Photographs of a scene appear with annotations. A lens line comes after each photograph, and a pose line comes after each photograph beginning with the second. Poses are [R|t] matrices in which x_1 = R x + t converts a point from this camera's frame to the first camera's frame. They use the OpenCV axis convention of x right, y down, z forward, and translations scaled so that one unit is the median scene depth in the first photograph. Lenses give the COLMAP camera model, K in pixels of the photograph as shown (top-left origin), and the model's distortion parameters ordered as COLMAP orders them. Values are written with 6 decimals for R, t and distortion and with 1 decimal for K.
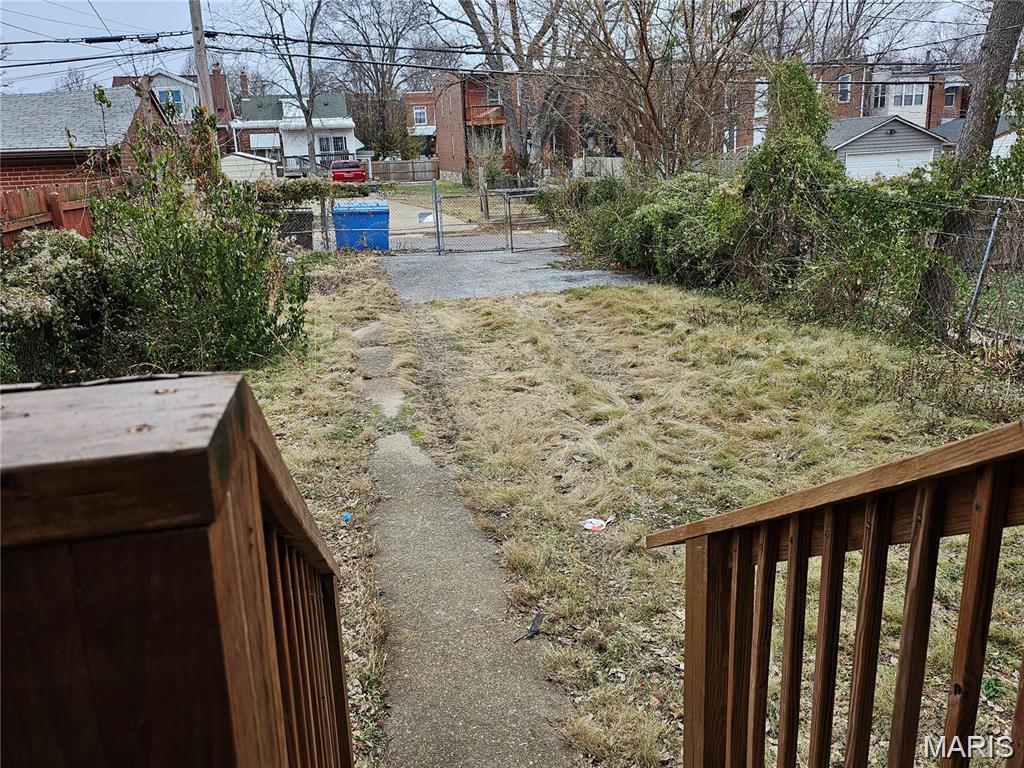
lens RADIAL K [[874.8, 0, 514.6], [0, 874.8, 387.1], [0, 0, 1]] dist [0.074030, -0.084610]
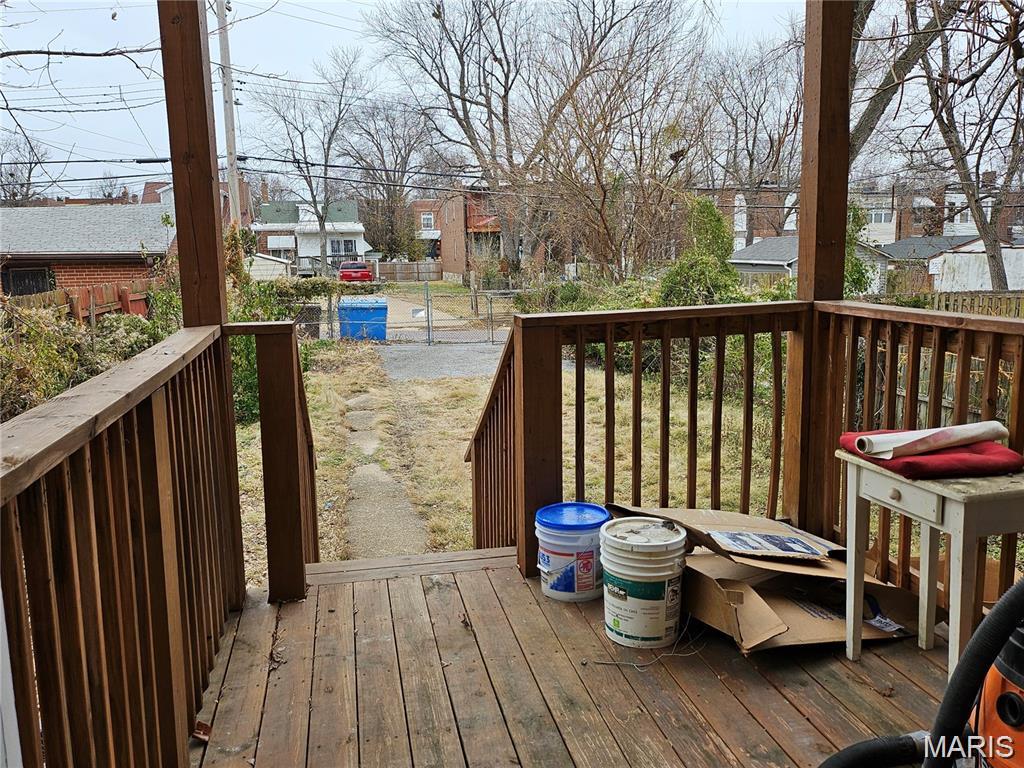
lens RADIAL K [[874.8, 0, 509.8], [0, 874.8, 383.4], [0, 0, 1]] dist [0.074030, -0.084610]
pose [[0.999700, 0.022273, -0.010158, 0.024283], [-0.023295, 0.993083, -0.115080, 0.020747], [0.007525, 0.115282, 0.993304, -0.097144]]
